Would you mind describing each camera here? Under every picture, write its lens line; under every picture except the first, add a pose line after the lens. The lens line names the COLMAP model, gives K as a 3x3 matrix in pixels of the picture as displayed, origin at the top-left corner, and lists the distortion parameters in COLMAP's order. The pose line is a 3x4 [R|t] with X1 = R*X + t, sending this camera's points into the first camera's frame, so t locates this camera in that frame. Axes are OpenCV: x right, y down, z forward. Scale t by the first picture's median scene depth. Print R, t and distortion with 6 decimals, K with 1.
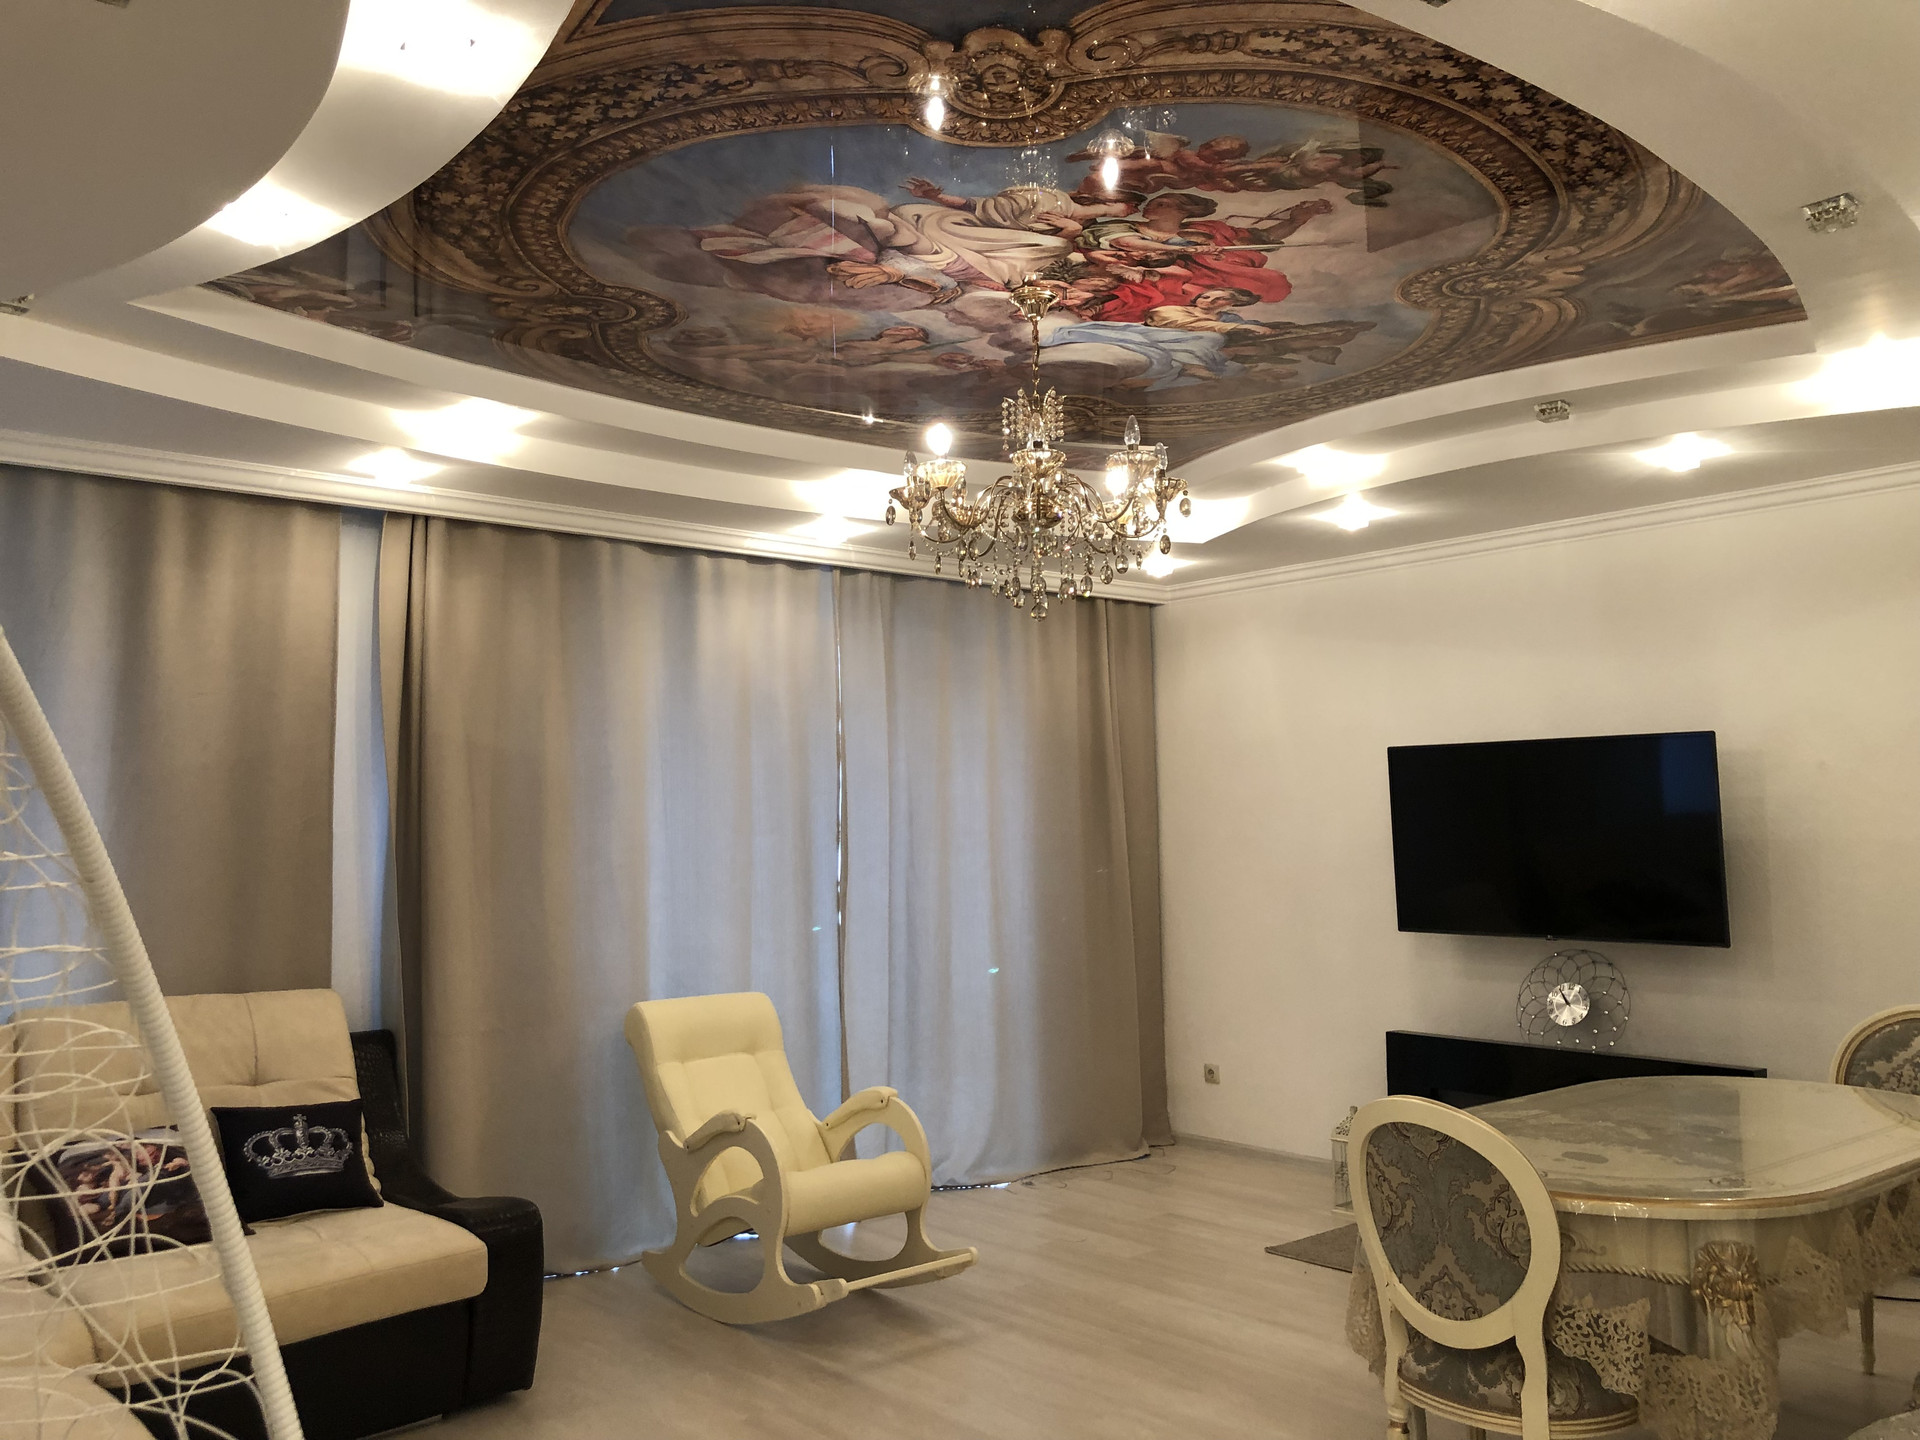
lens RADIAL K [[1565.5, 0, 960.8], [0, 1565.5, 703.8], [0, 0, 1]] dist [0.046921, -0.067896]
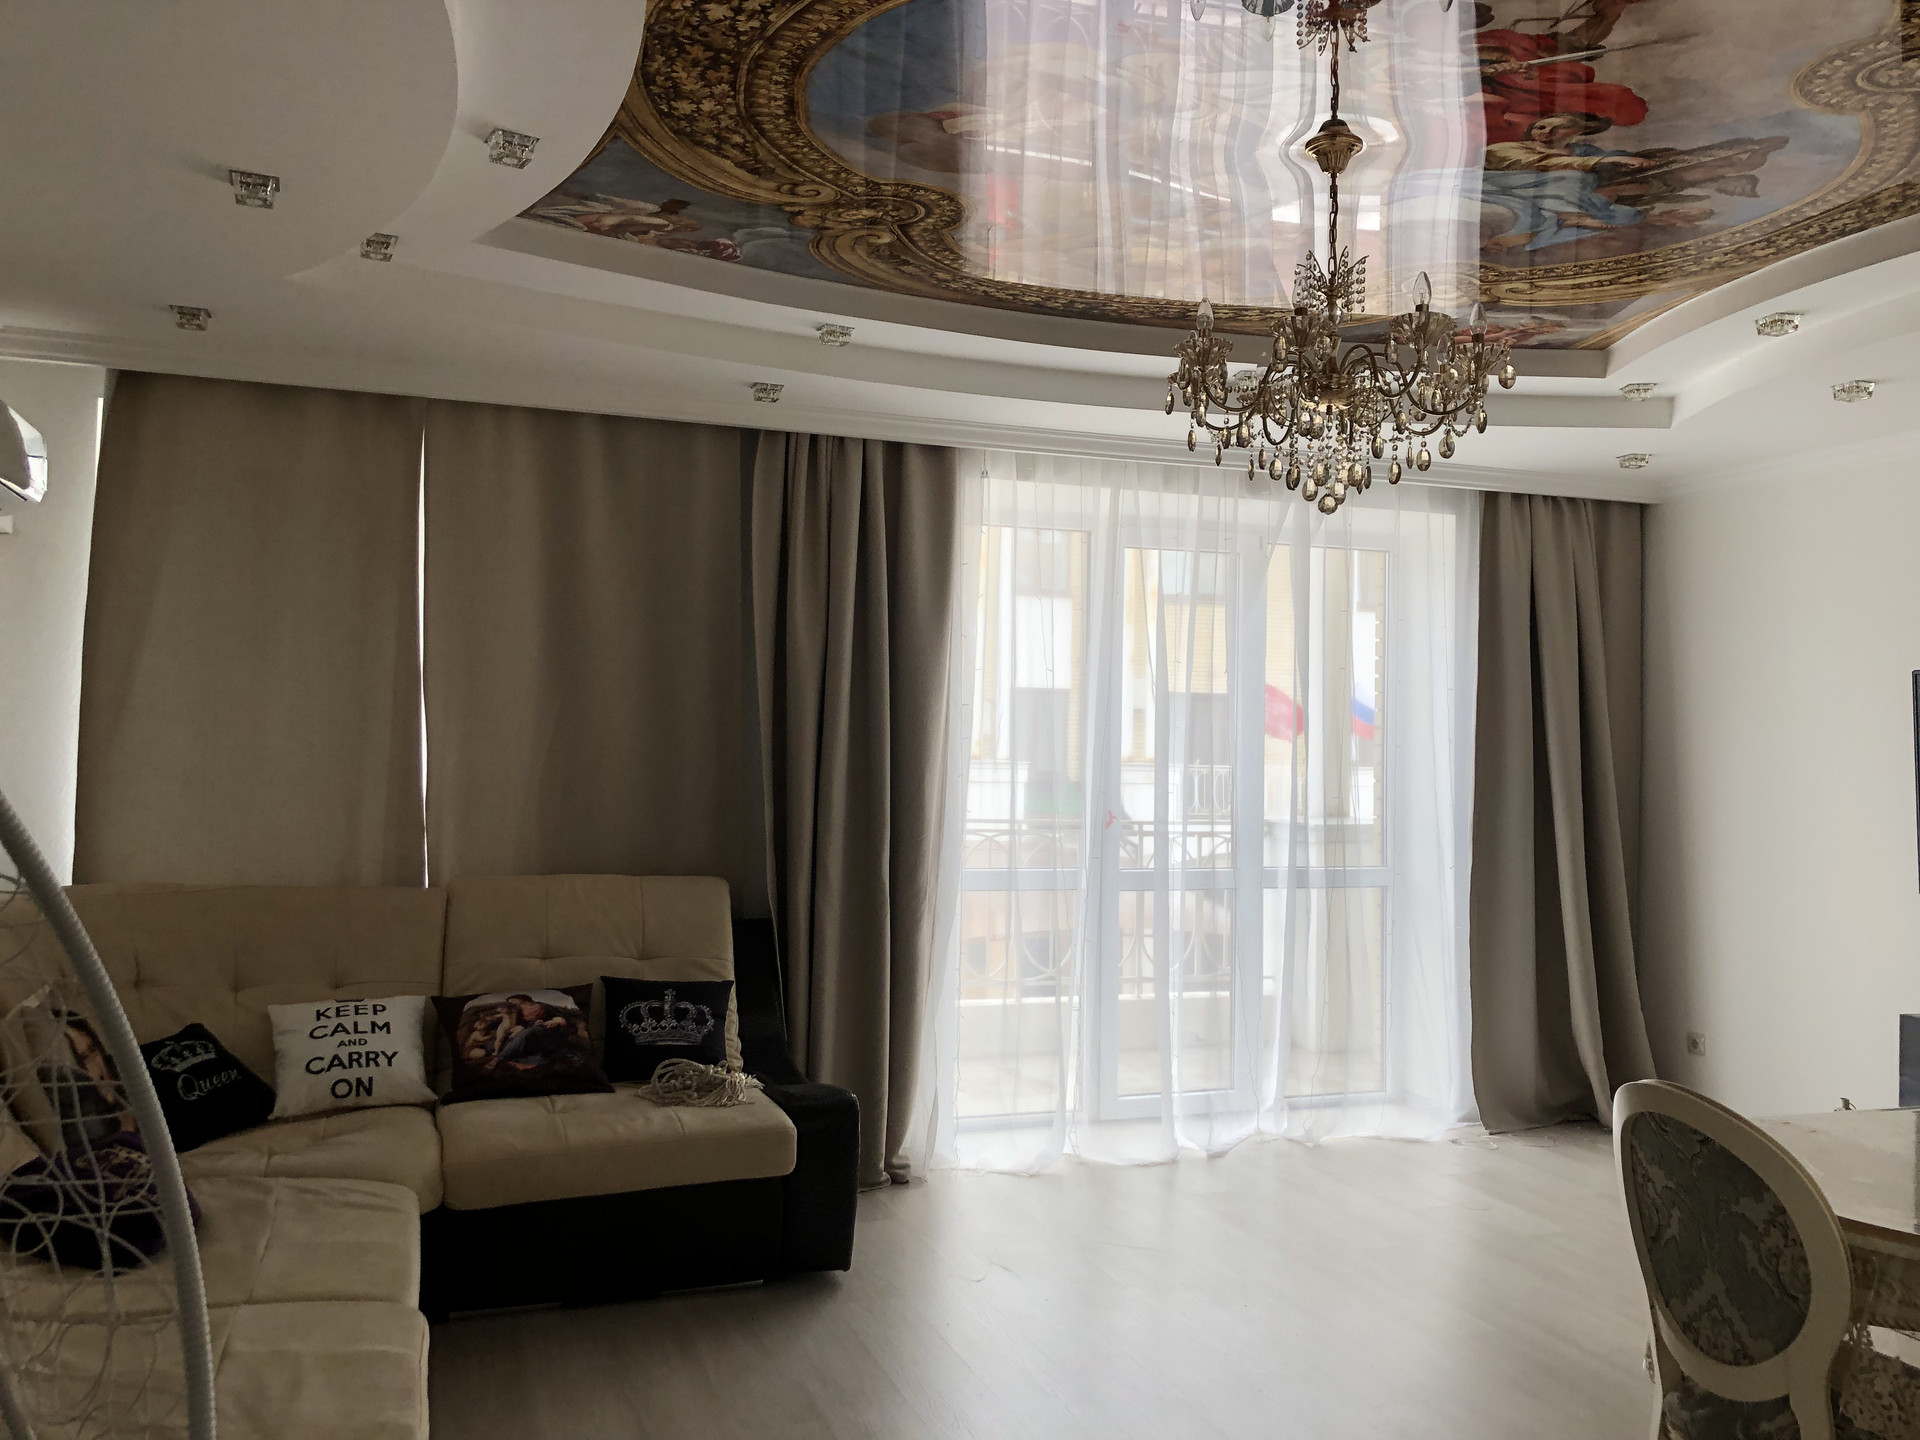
lens RADIAL K [[1565.5, 0, 951.3], [0, 1565.5, 682.2], [0, 0, 1]] dist [0.046921, -0.067896]
pose [[0.930452, 0.018595, -0.365941, 0.173417], [-0.005997, 0.999350, 0.035534, 0.011374], [0.366365, -0.030868, 0.929959, 0.083449]]
